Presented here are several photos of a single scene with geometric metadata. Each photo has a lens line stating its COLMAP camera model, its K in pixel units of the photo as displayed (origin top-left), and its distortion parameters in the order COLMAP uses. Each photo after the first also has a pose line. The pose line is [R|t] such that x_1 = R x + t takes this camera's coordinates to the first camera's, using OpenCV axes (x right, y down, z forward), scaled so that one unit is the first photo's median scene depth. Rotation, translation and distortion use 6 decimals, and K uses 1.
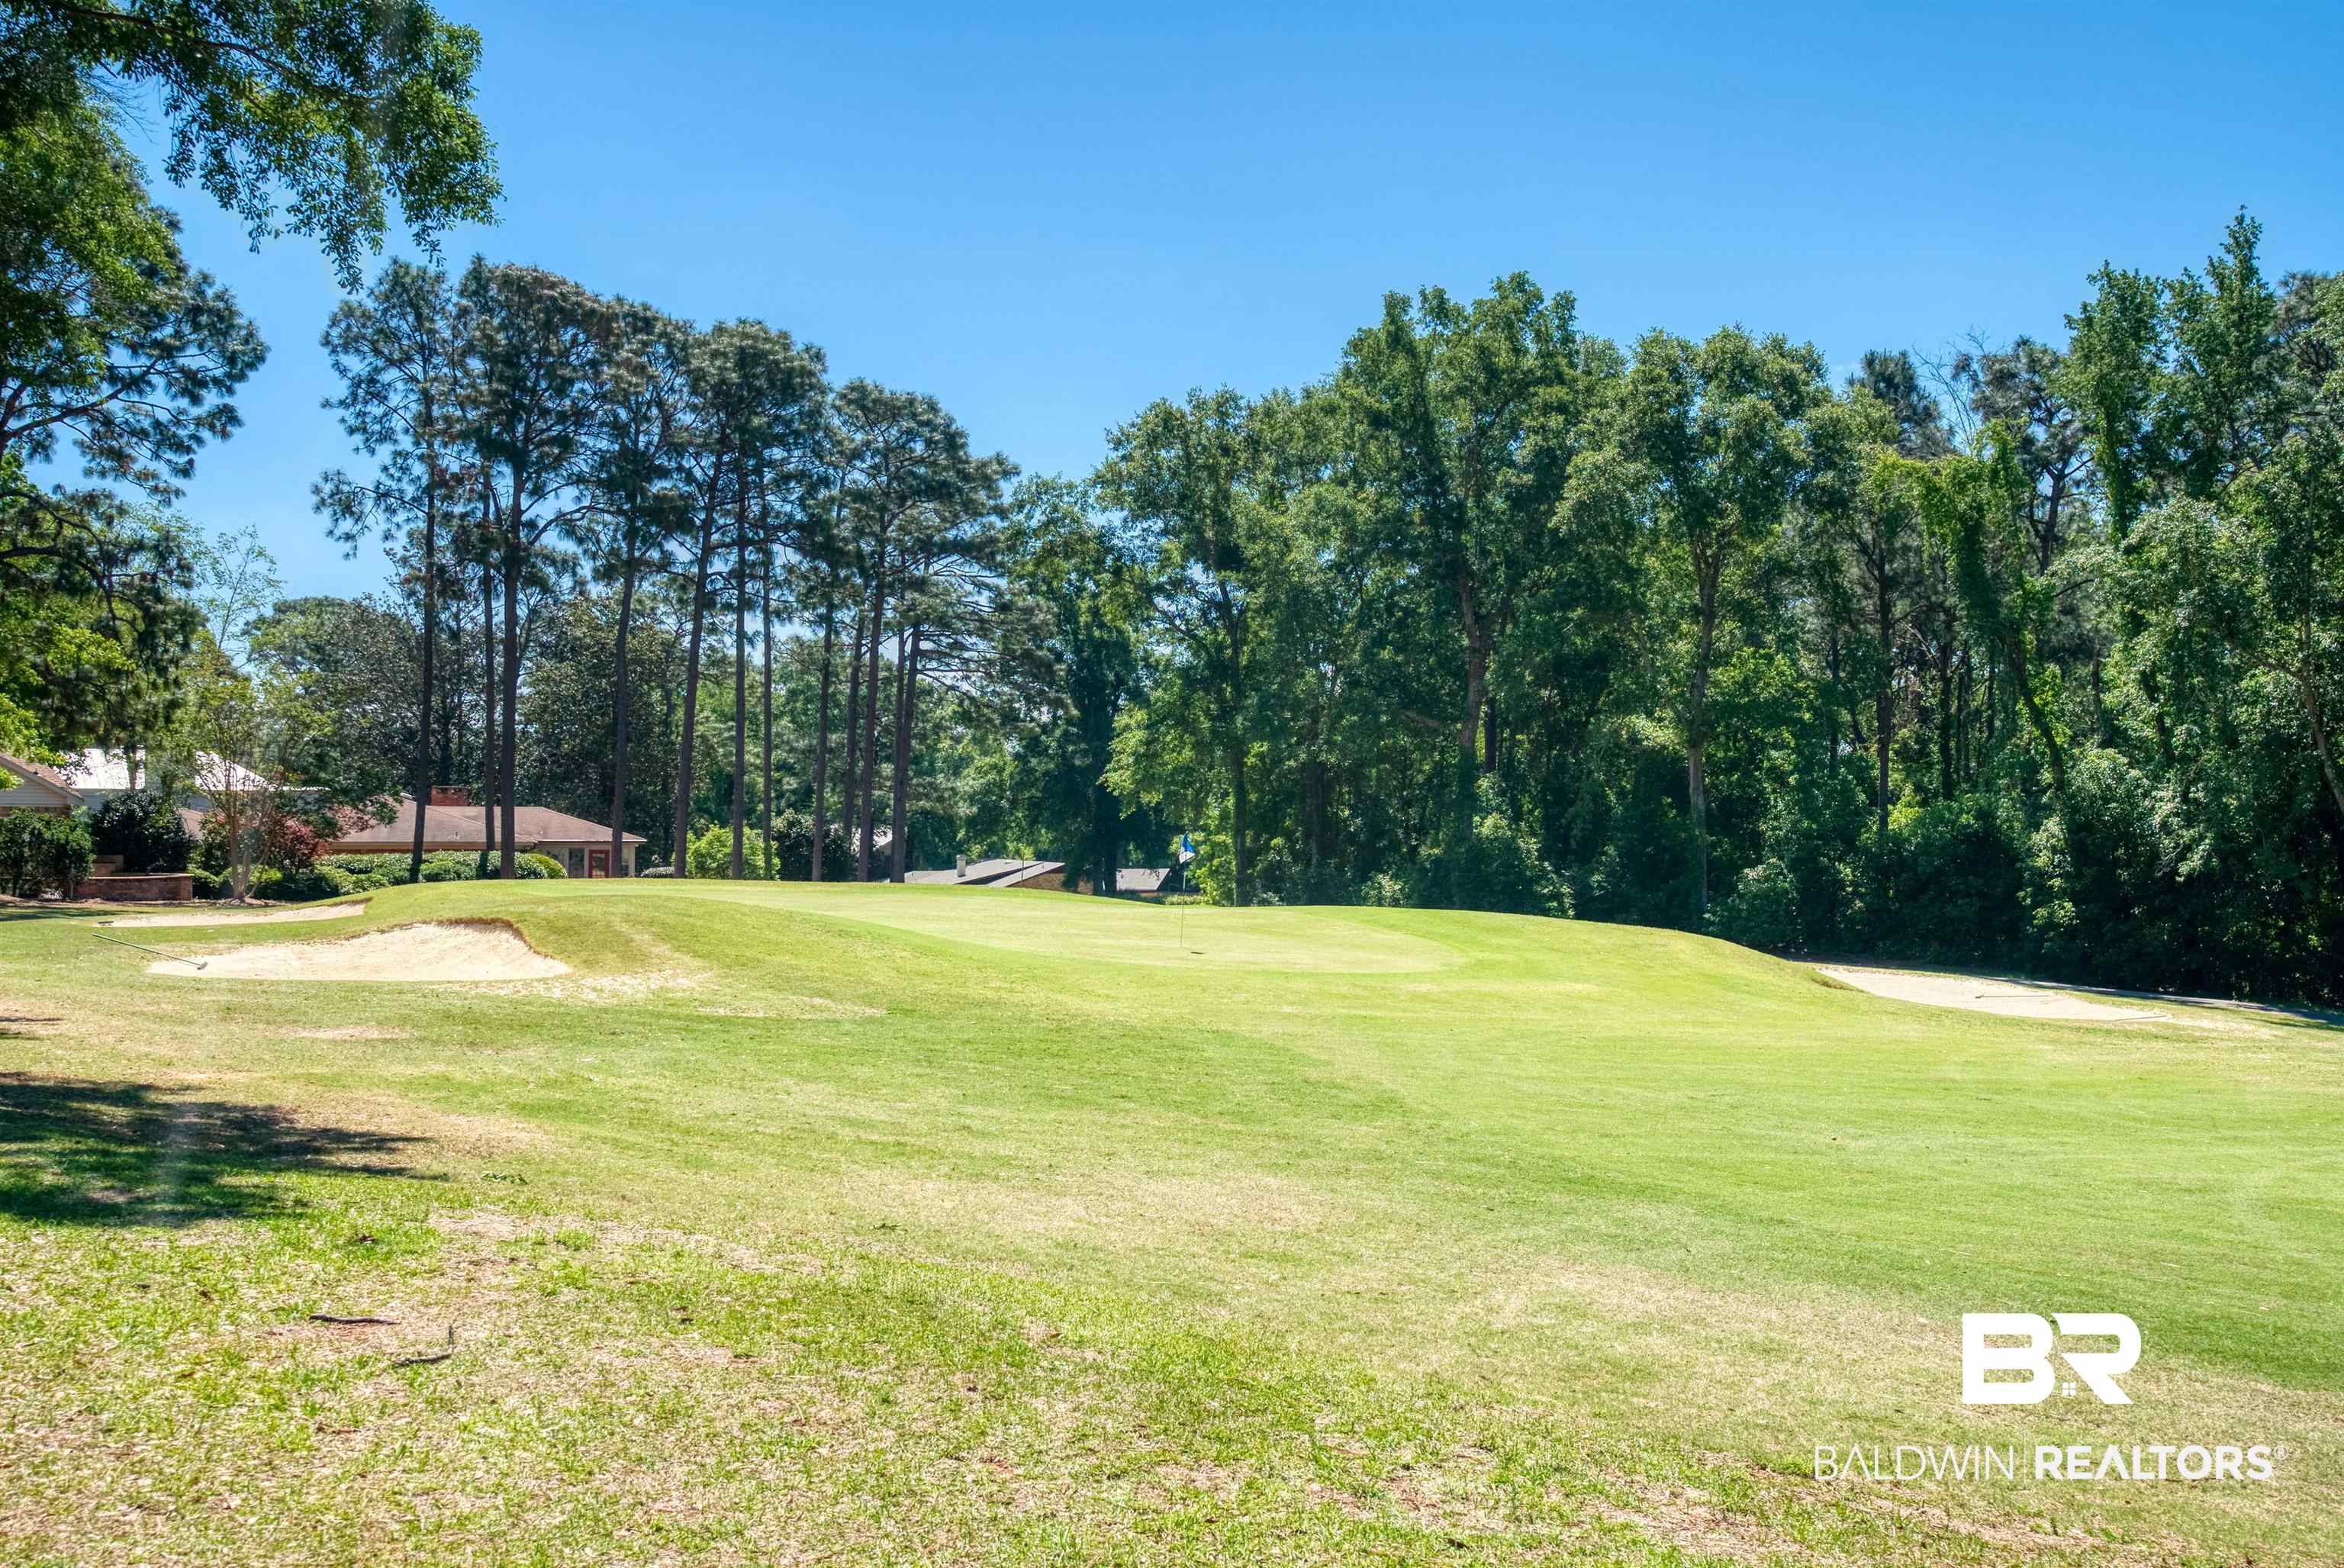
lens RADIAL K [[2225.8, 0, 1232.9], [0, 2225.8, 744.5], [0, 0, 1]] dist [0.143223, -0.000577]
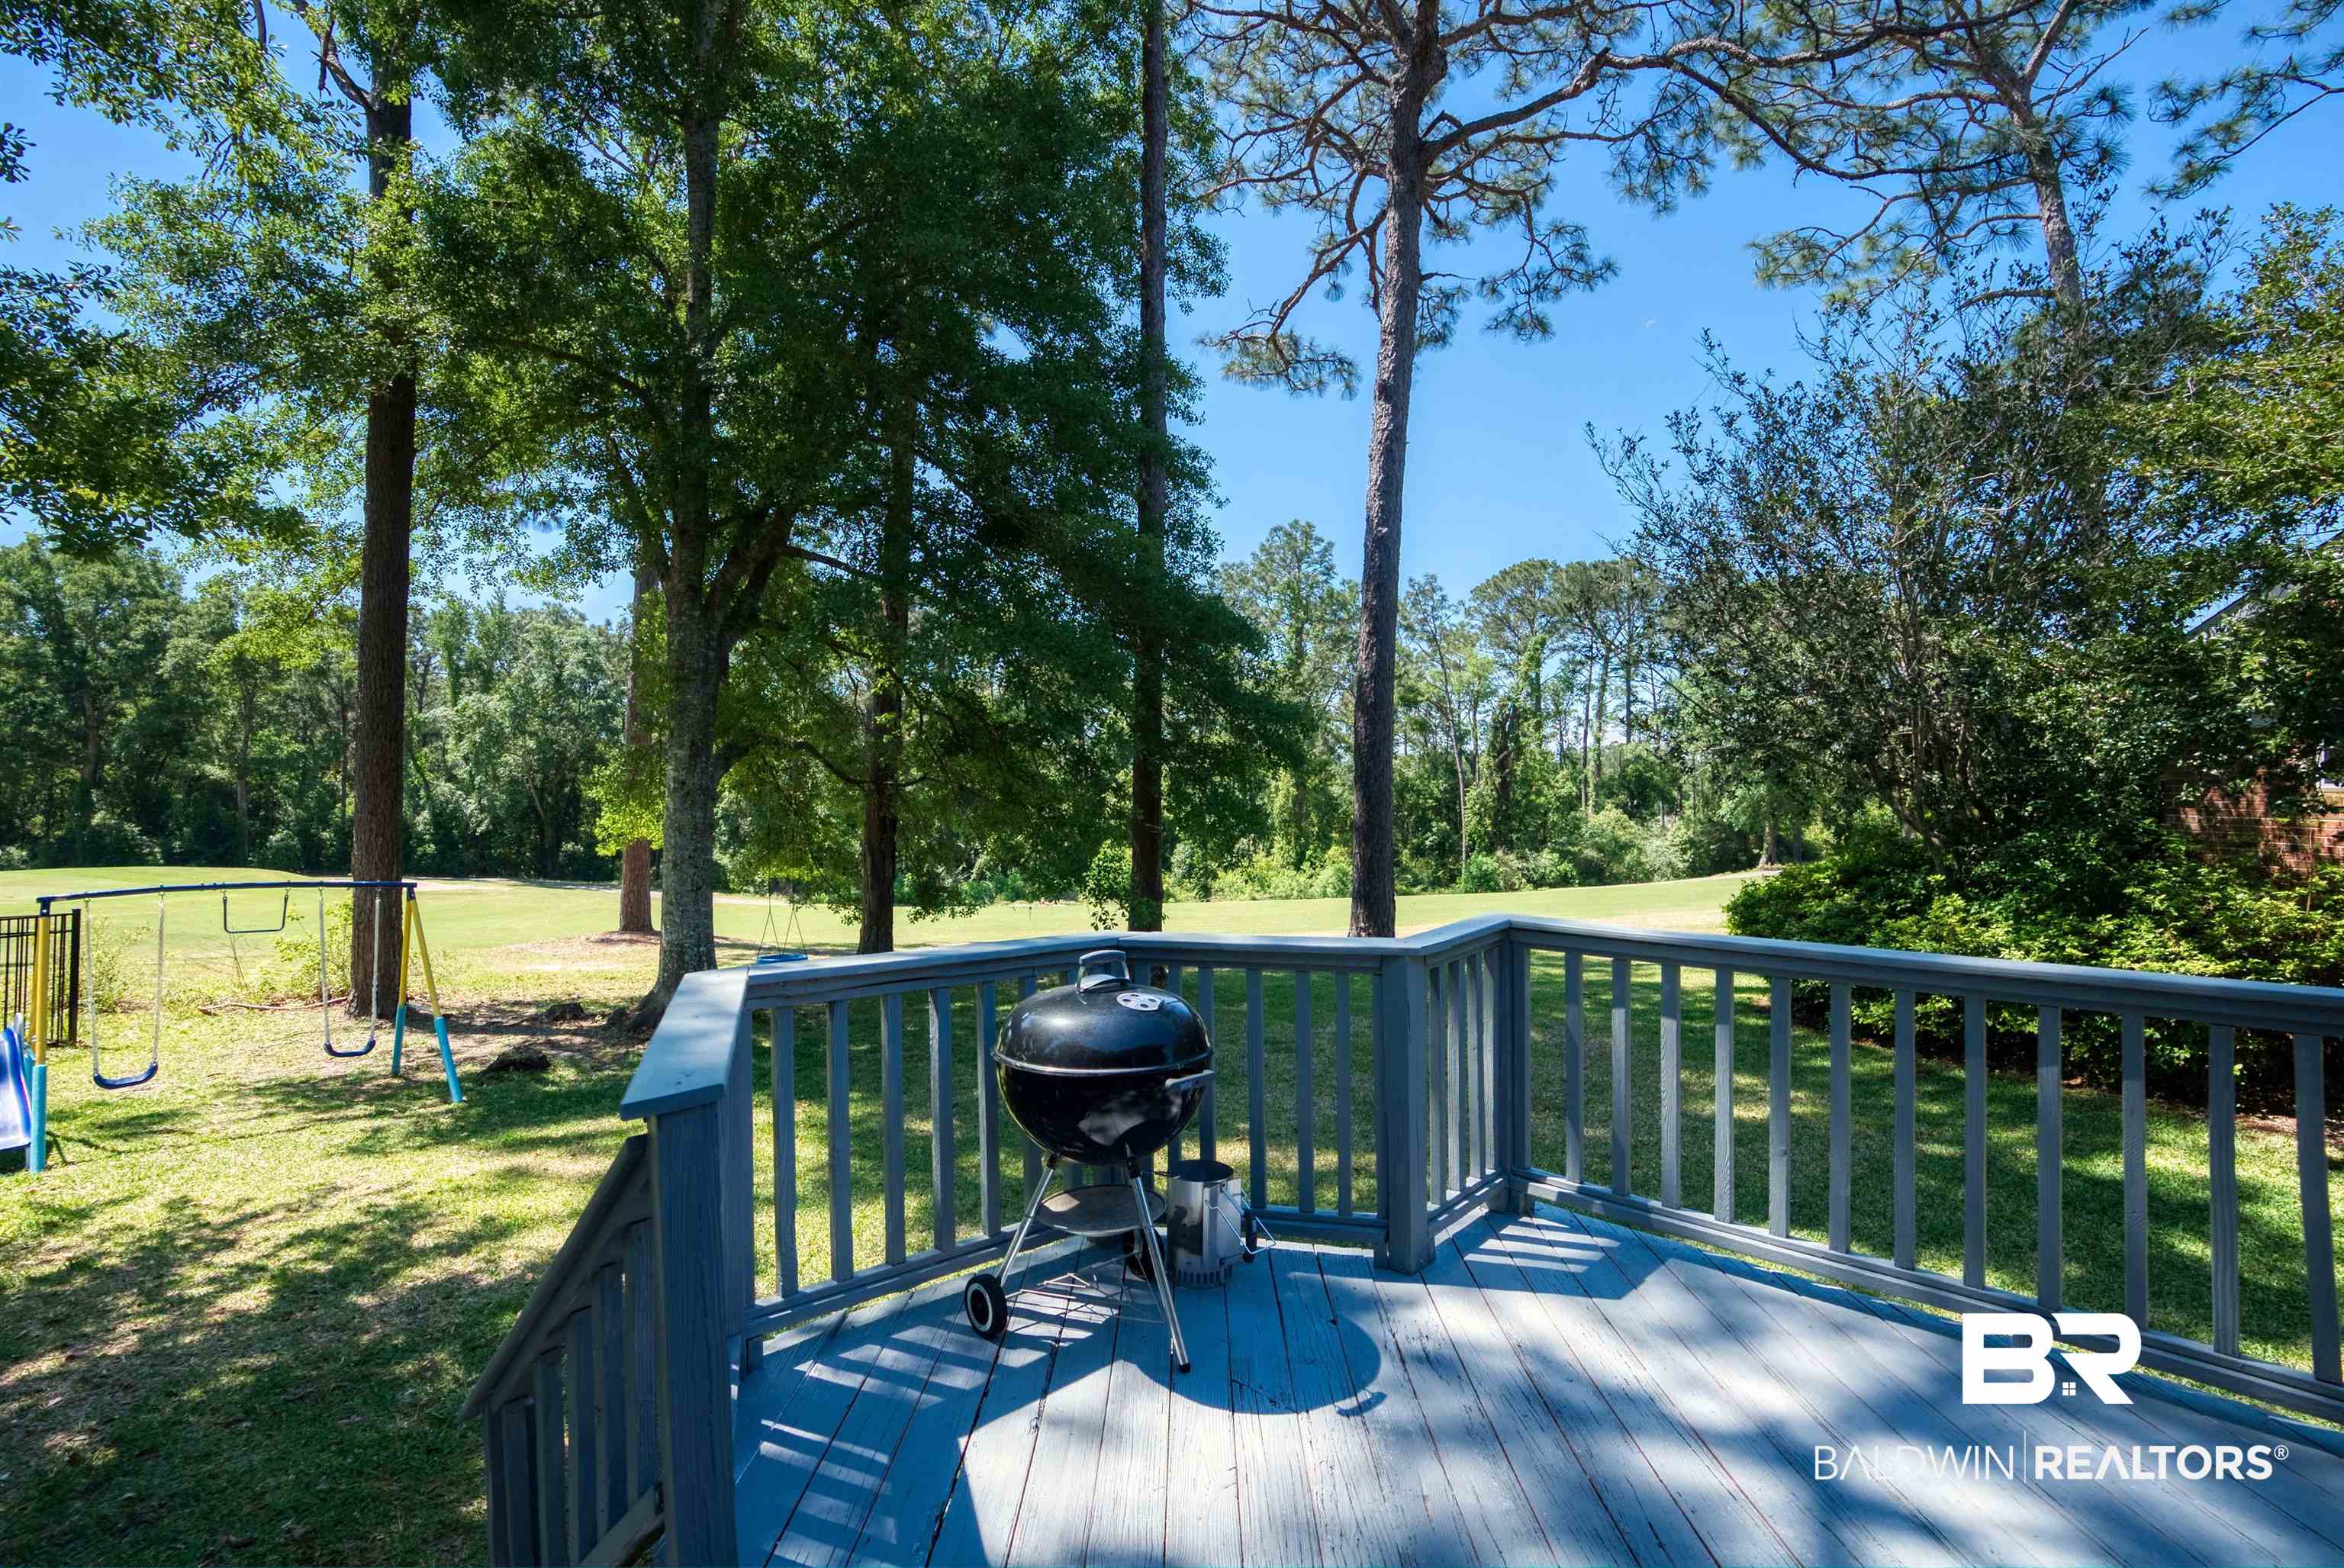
lens RADIAL K [[1083.7, 0, 1175.0], [0, 1083.7, 787.8], [0, 0, 1]] dist [-0.075935, 0.030475]
pose [[0.559832, -0.011077, 0.828532, -0.110055], [-0.019678, 0.999451, 0.026658, -0.033527], [-0.828373, -0.031227, 0.559306, -0.269144]]
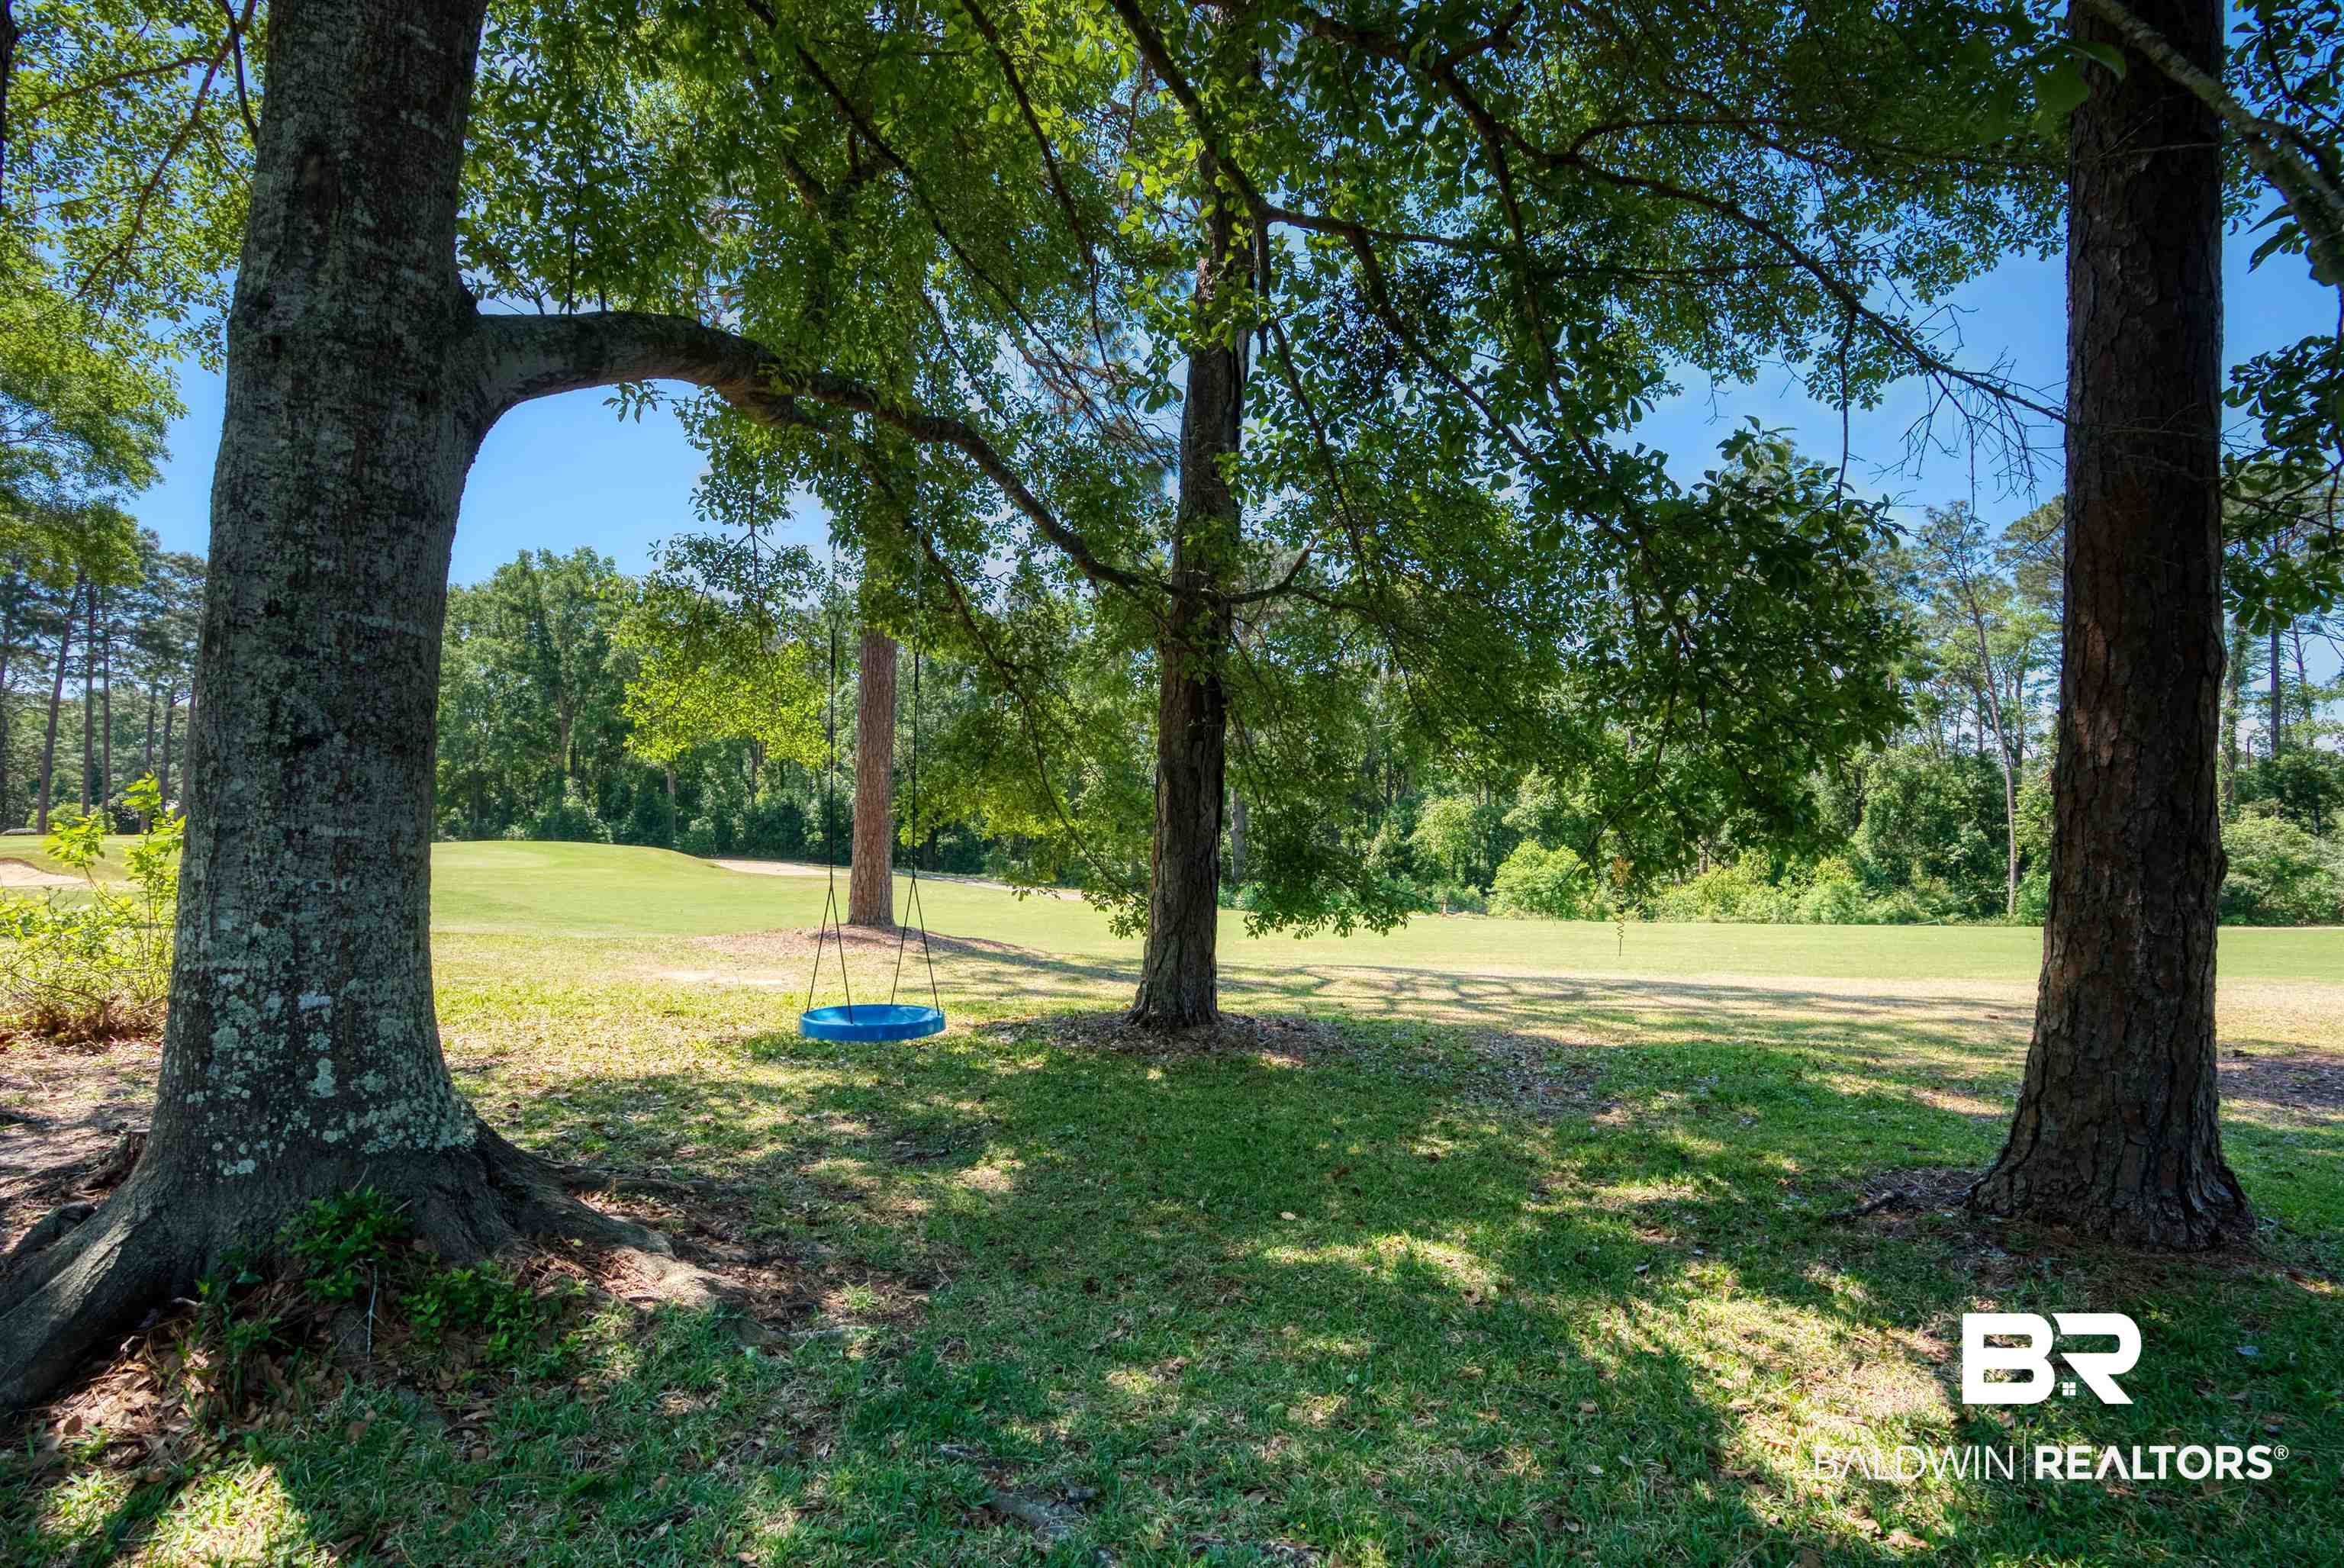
lens RADIAL K [[1083.7, 0, 1175.0], [0, 1083.7, 787.8], [0, 0, 1]] dist [-0.075935, 0.030475]
pose [[0.808919, 0.003016, 0.587912, -0.015110], [-0.020603, 0.999518, 0.023220, -0.013515], [-0.587559, -0.030896, 0.808592, -0.170756]]
